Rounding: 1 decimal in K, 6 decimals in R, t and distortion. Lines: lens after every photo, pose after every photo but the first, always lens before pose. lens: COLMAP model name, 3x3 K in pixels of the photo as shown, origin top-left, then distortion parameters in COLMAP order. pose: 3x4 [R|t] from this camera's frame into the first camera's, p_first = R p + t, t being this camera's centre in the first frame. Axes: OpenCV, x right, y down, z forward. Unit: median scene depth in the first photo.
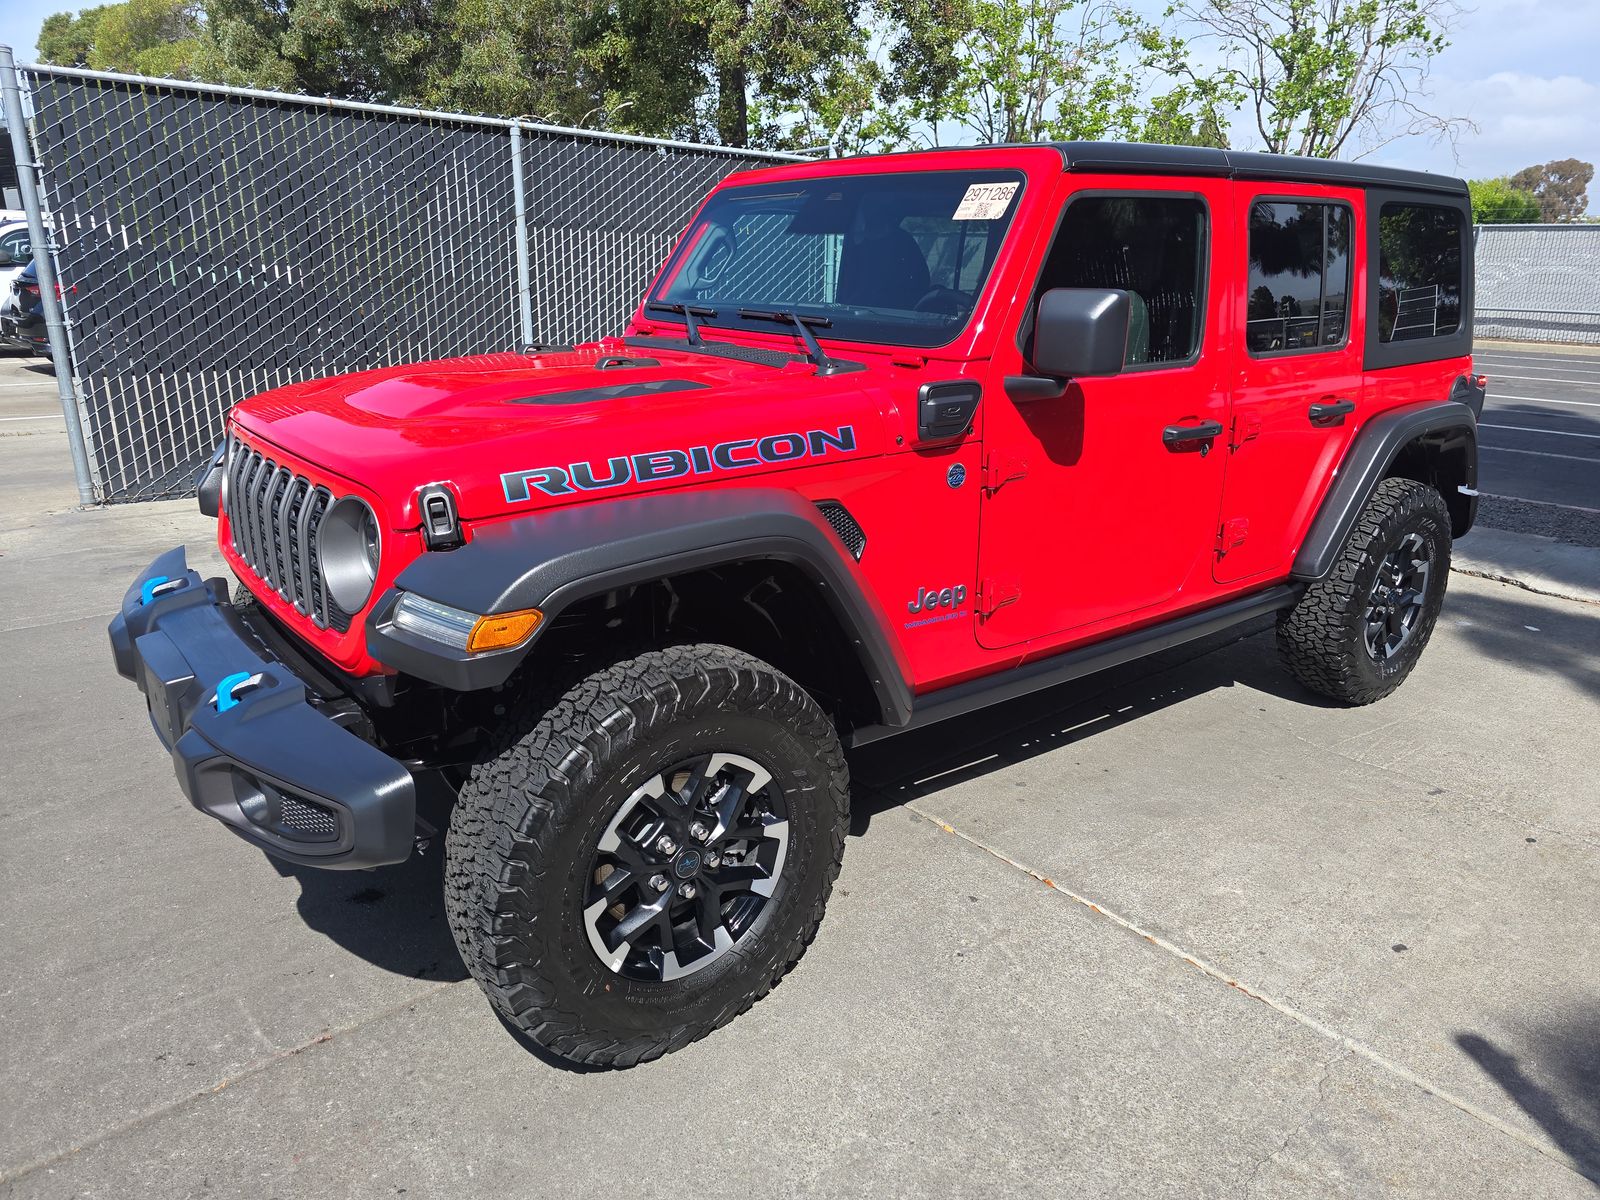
lens RADIAL K [[1117.5, 0, 800.0], [0, 1117.5, 600.0], [0, 0, 1]] dist [0.038760, -0.042902]
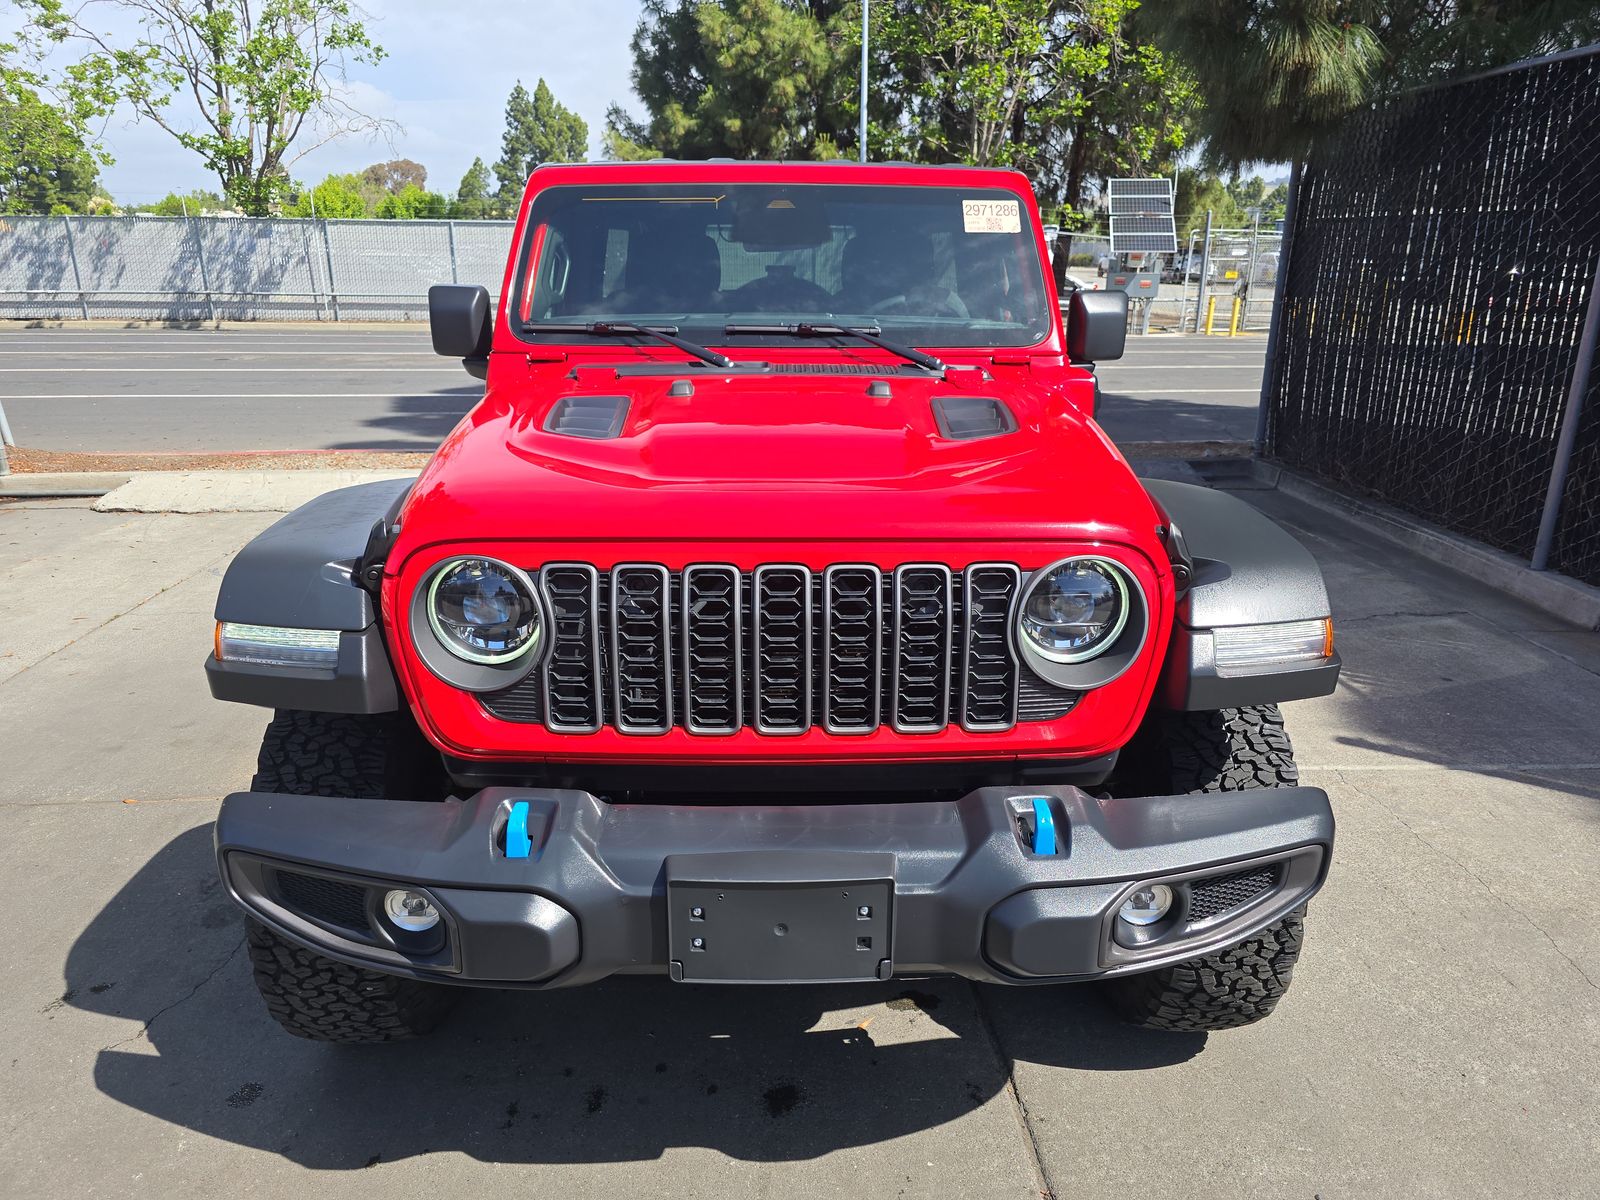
lens RADIAL K [[1117.5, 0, 800.0], [0, 1117.5, 600.0], [0, 0, 1]] dist [0.038760, -0.042902]
pose [[0.582409, -0.244785, 0.775164, -0.133629], [0.236915, 0.963300, 0.126192, -0.024690], [-0.777606, 0.110153, 0.619028, 0.070213]]
